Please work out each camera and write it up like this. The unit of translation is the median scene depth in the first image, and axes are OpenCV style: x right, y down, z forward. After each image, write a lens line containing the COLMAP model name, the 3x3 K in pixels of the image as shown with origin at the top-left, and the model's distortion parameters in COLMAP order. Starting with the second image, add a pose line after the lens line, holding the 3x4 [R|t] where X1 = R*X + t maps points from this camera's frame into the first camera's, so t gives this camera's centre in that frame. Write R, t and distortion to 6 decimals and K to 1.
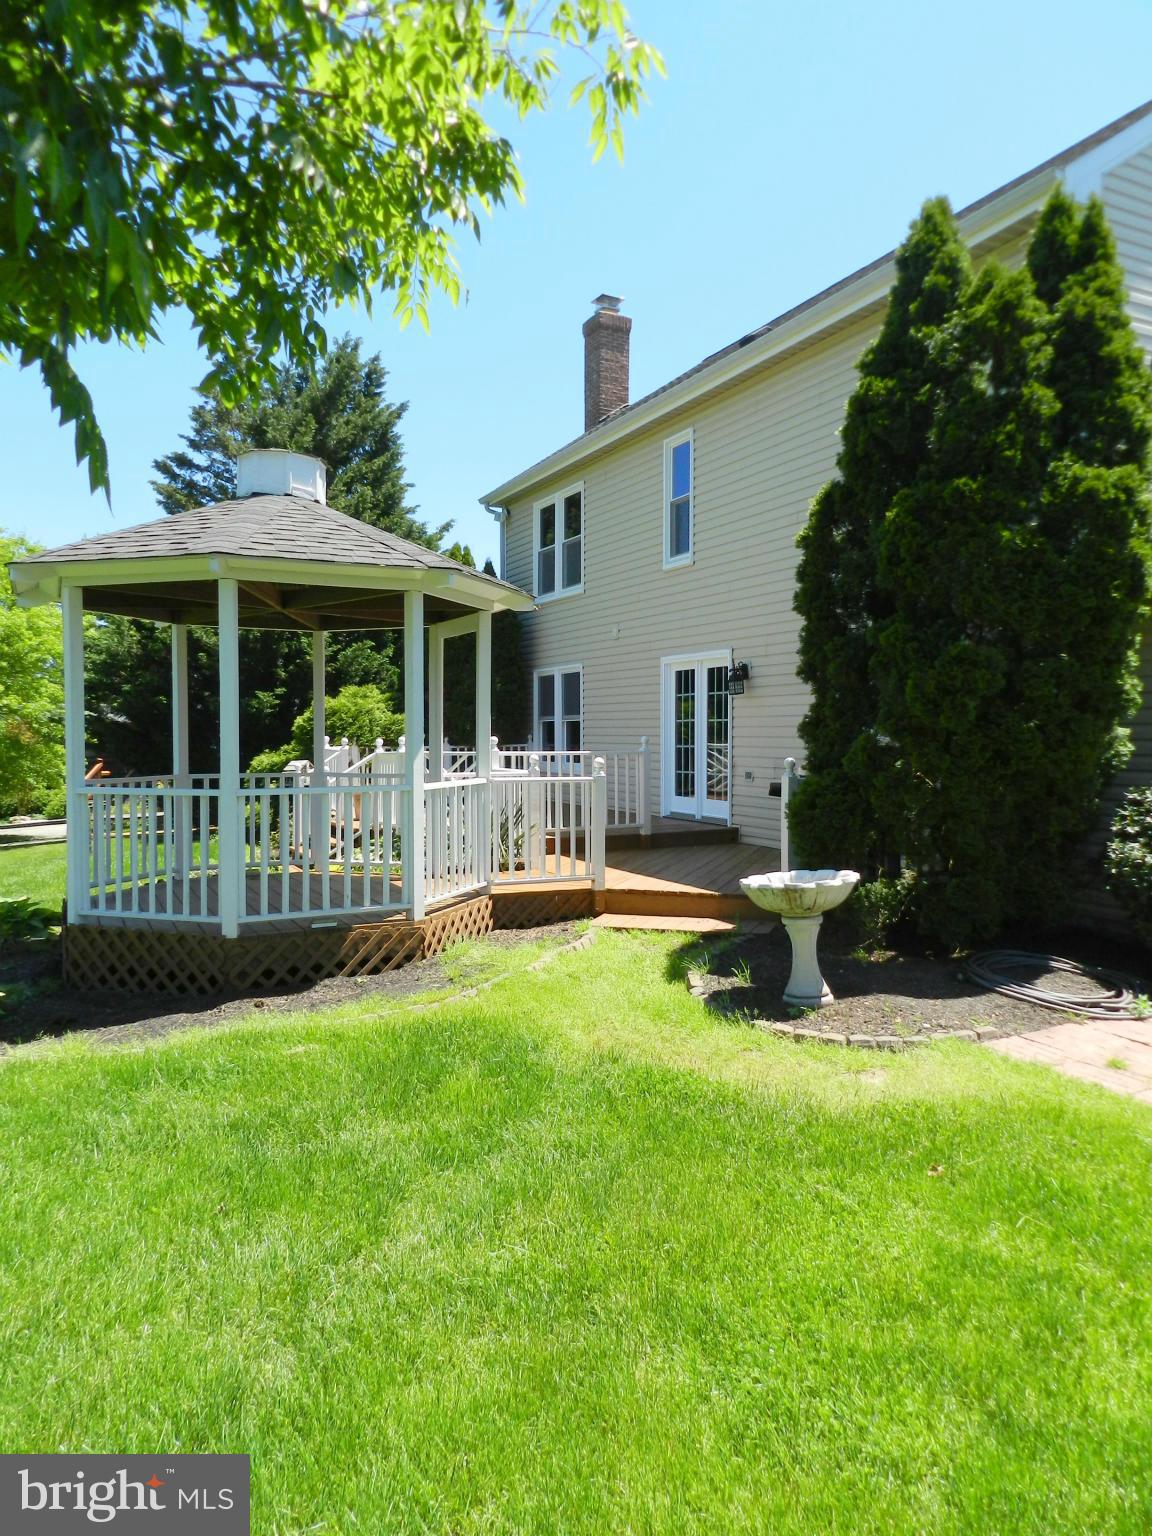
lens RADIAL K [[1035.3, 0, 576.0], [0, 1035.3, 768.0], [0, 0, 1]] dist [0.018561, -0.006703]
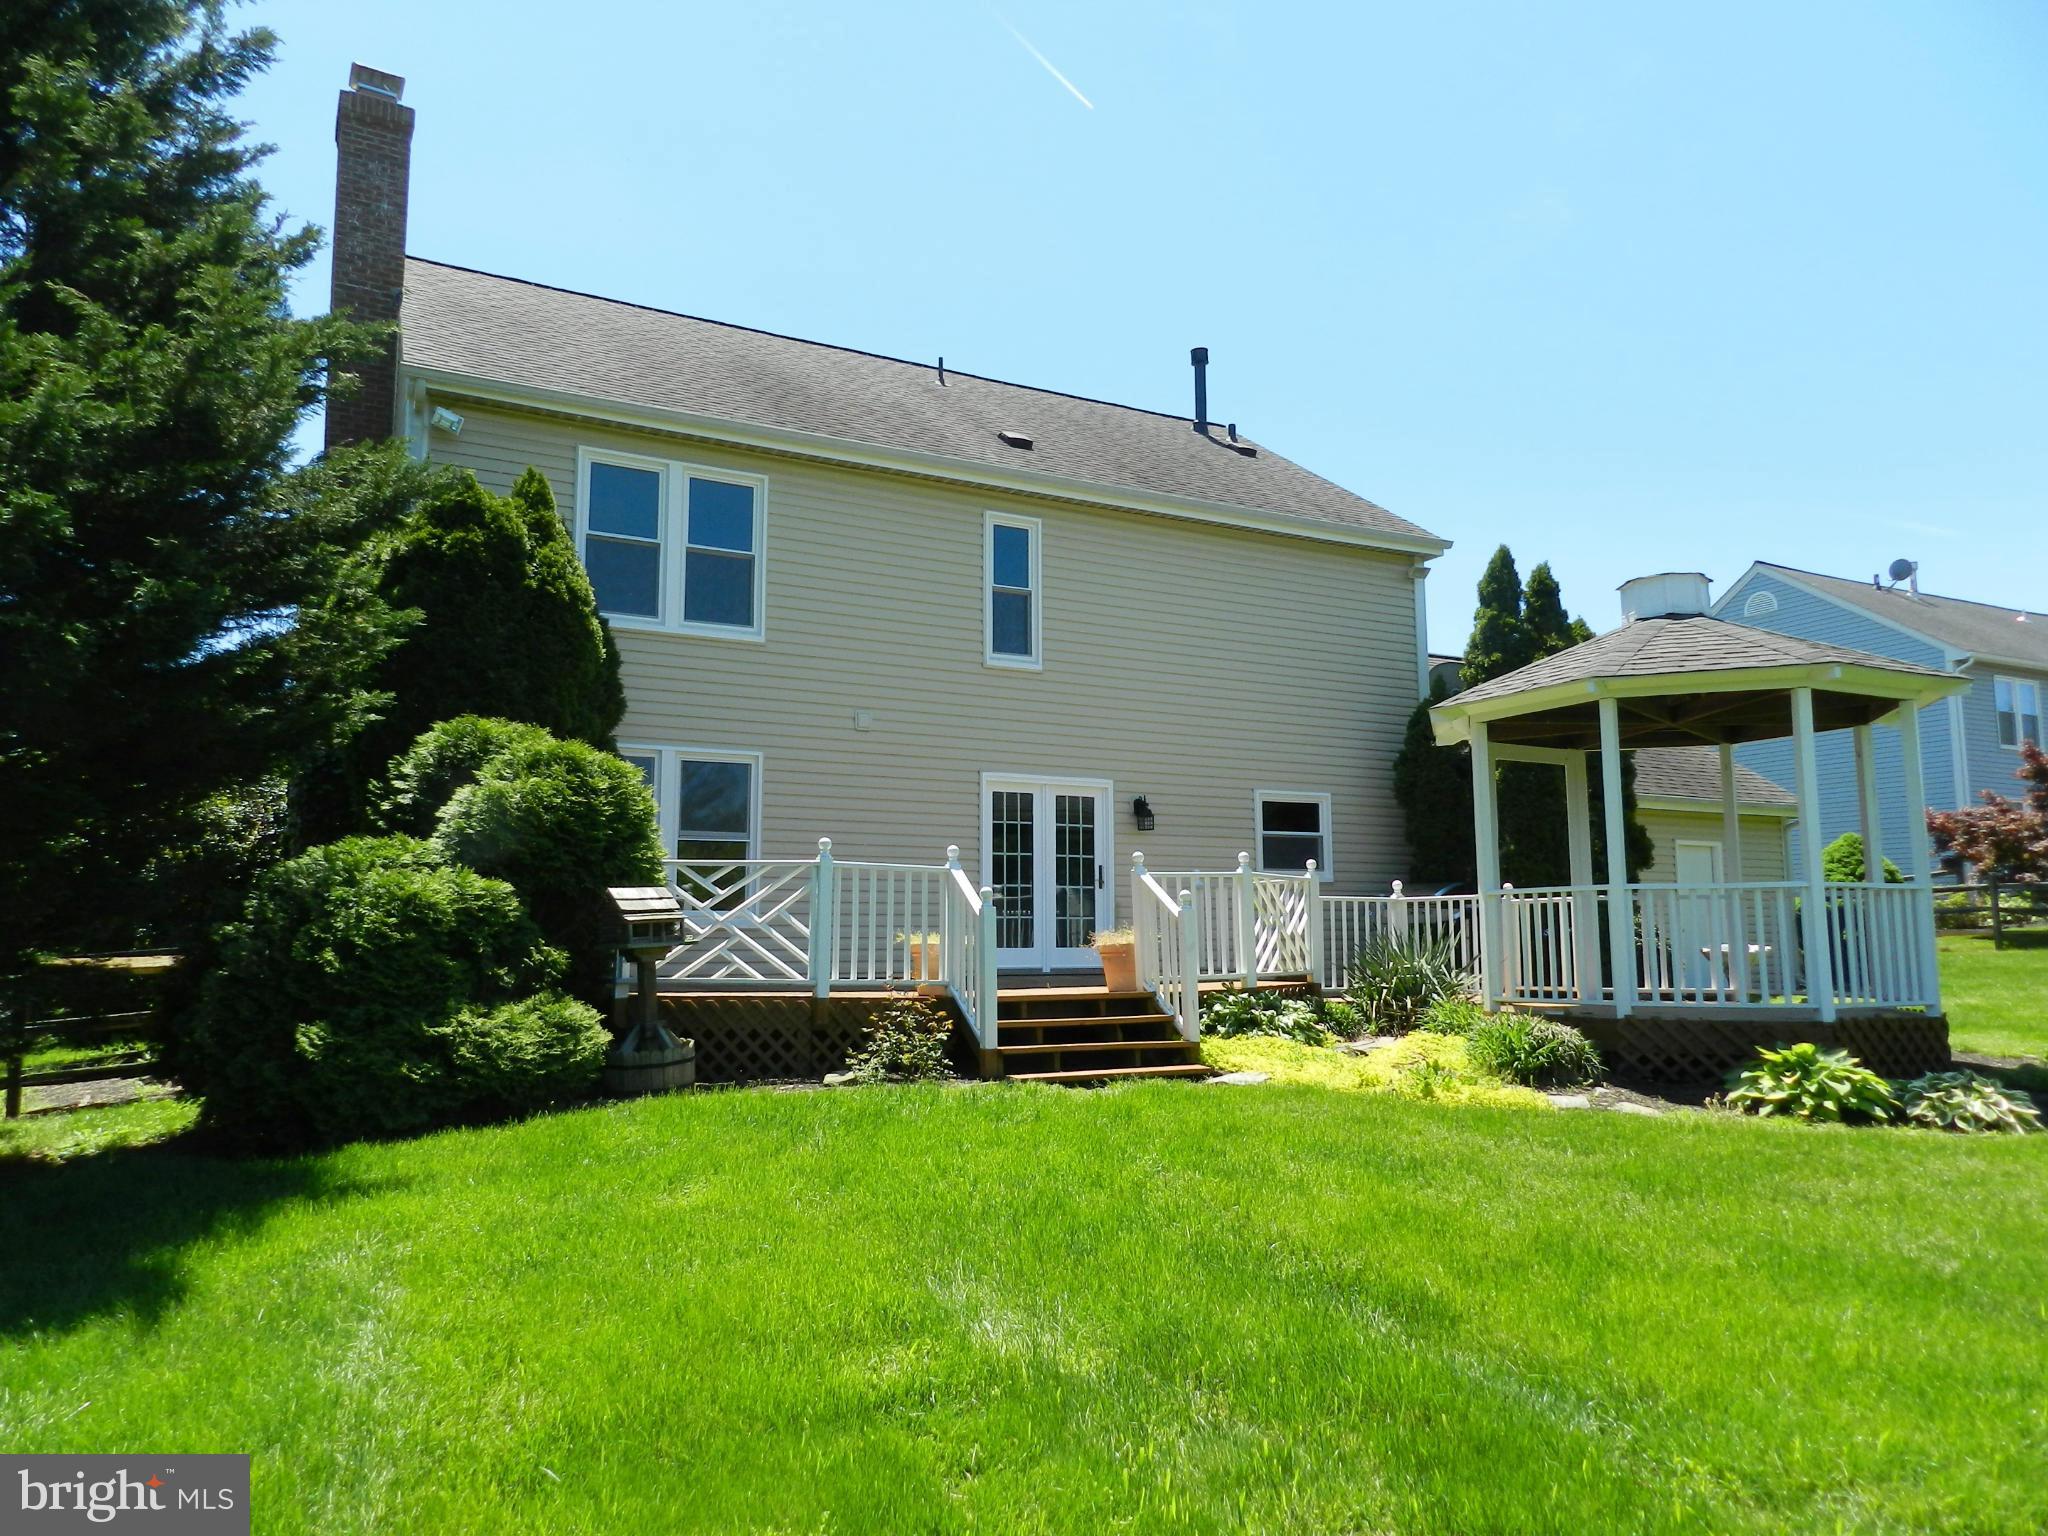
lens RADIAL K [[1380.4, 0, 1019.2], [0, 1380.4, 773.8], [0, 0, 1]] dist [0.018561, -0.006703]
pose [[-0.020683, 0.129681, 0.991340, -0.982909], [0.043090, 0.990746, -0.128704, 0.030612], [-0.998857, 0.040055, -0.026080, 1.031393]]
